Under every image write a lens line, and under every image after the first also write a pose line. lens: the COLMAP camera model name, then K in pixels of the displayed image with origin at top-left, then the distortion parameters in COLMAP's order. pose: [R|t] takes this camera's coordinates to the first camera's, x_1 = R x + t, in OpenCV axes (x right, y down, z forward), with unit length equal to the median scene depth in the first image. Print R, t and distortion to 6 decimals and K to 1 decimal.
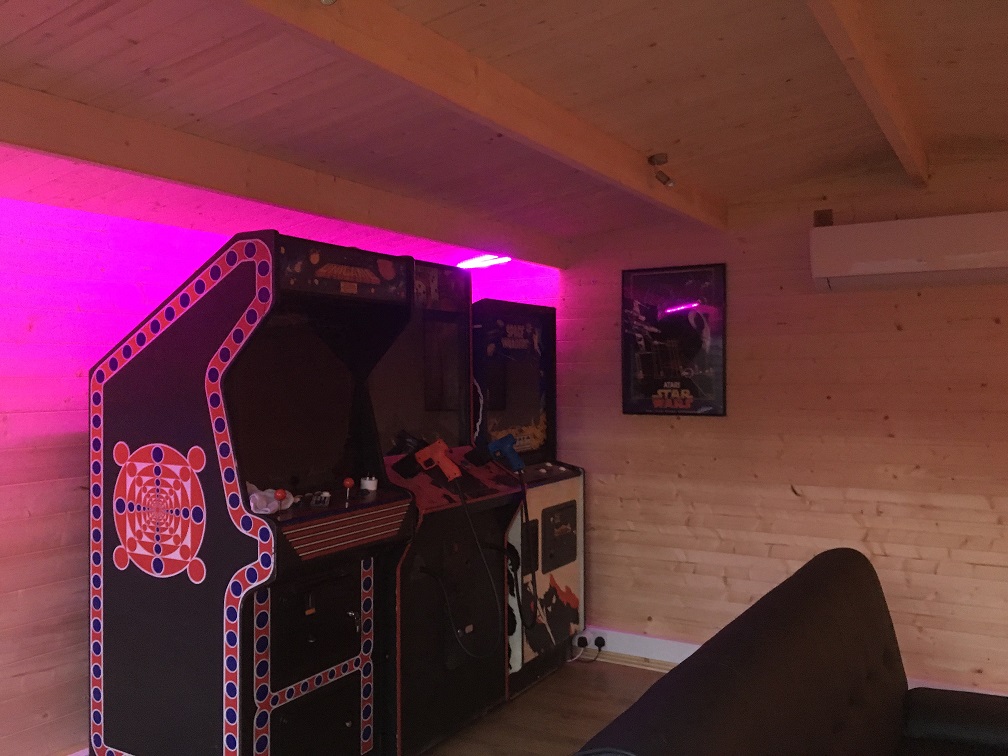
lens RADIAL K [[854.0, 0, 504.0], [0, 854.0, 378.0], [0, 0, 1]] dist [0.080975, -0.000017]
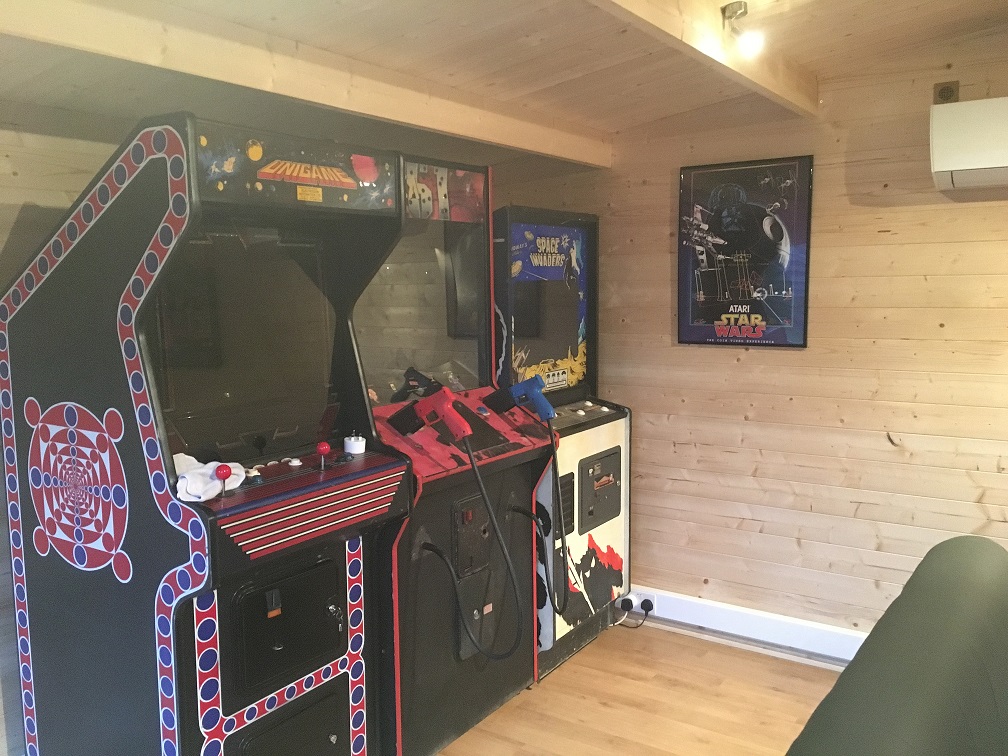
lens RADIAL K [[846.7, 0, 501.2], [0, 846.7, 373.4], [0, 0, 1]] dist [0.062044, -0.006714]
pose [[0.997912, 0.000821, -0.064584, 0.021884], [0.005982, 0.994447, 0.105071, -0.018661], [0.064311, -0.105237, 0.992365, 0.179129]]
